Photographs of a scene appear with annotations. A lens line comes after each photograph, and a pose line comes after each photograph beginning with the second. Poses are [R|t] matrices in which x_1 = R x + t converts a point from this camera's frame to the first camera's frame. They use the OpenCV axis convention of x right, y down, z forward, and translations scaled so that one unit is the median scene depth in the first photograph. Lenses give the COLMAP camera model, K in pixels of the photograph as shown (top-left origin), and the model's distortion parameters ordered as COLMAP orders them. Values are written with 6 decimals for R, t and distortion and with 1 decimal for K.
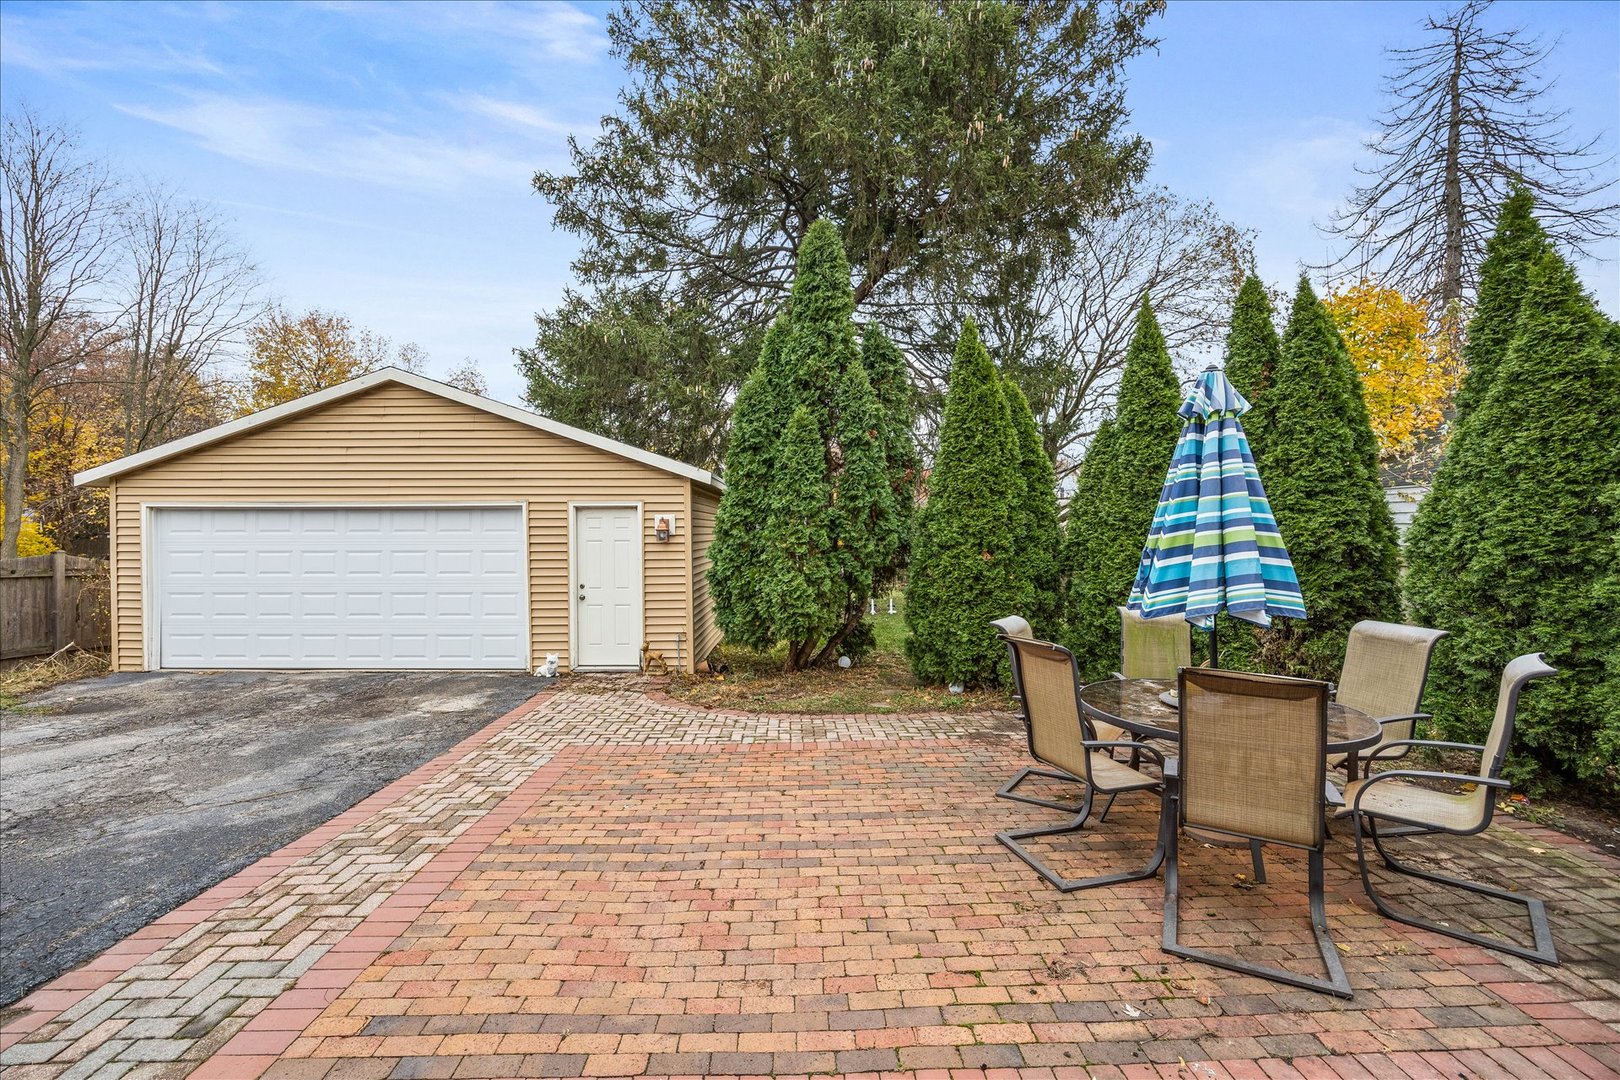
lens RADIAL K [[666.9, 0, 811.1], [0, 666.9, 533.3], [0, 0, 1]] dist [-0.002735, -0.000413]
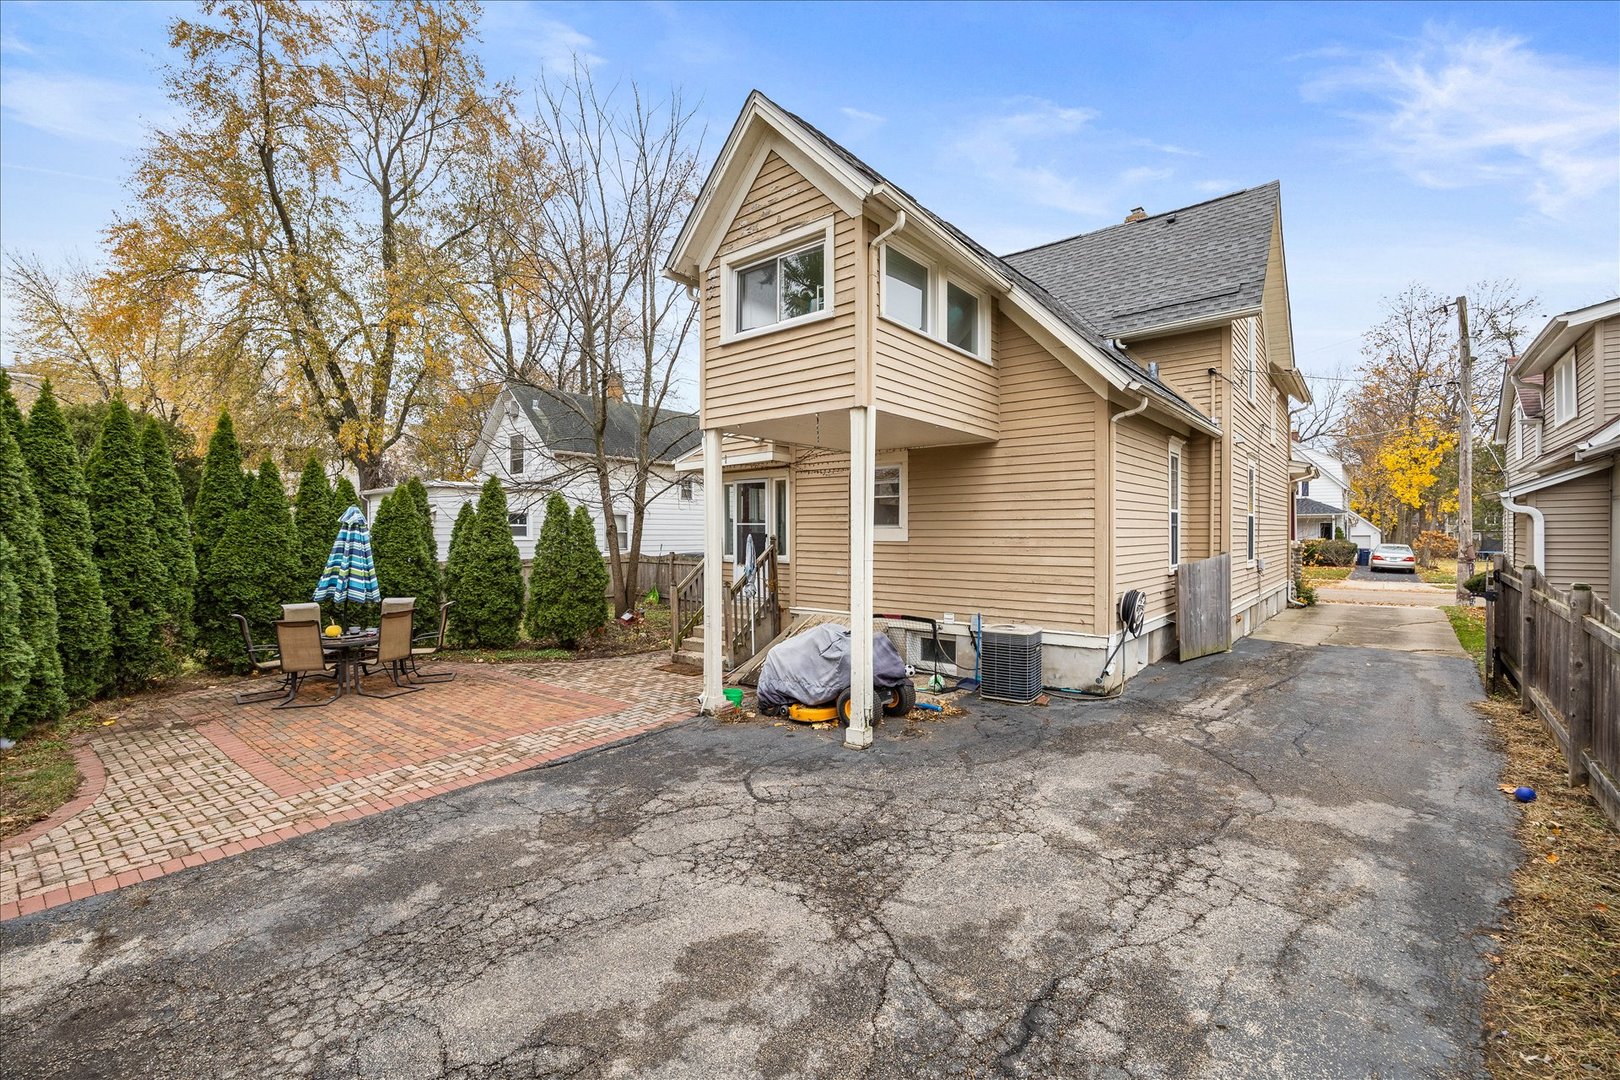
lens RADIAL K [[695.7, 0, 809.7], [0, 695.7, 539.5], [0, 0, 1]] dist [-0.000220, -0.000019]
pose [[-0.772195, 0.003756, 0.635375, -2.440839], [0.010821, 0.999915, 0.007239, -0.109892], [-0.635294, 0.012465, -0.772170, 1.910582]]
